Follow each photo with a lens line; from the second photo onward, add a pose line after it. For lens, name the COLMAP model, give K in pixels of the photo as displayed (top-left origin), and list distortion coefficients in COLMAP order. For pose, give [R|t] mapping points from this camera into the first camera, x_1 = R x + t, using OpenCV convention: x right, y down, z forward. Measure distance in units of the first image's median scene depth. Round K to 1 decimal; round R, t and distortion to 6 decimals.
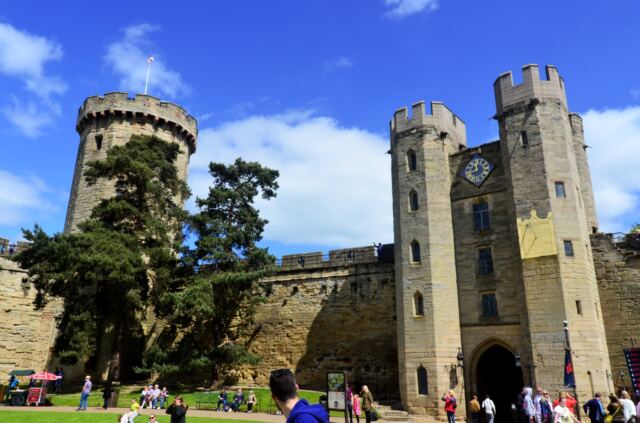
lens RADIAL K [[490.5, 0, 320.0], [0, 490.5, 211.5], [0, 0, 1]] dist [0.000632, -0.000791]
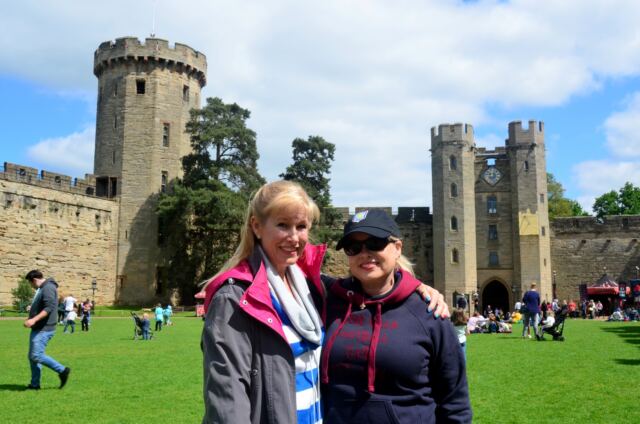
lens RADIAL K [[676.0, 0, 320.0], [0, 676.0, 212.0], [0, 0, 1]] dist [-0.059167, 0.001415]
pose [[0.913946, 0.051421, 0.402564, -1.105552], [-0.123032, 0.980366, 0.154095, -0.242939], [-0.386737, -0.190363, 0.902328, -0.823985]]
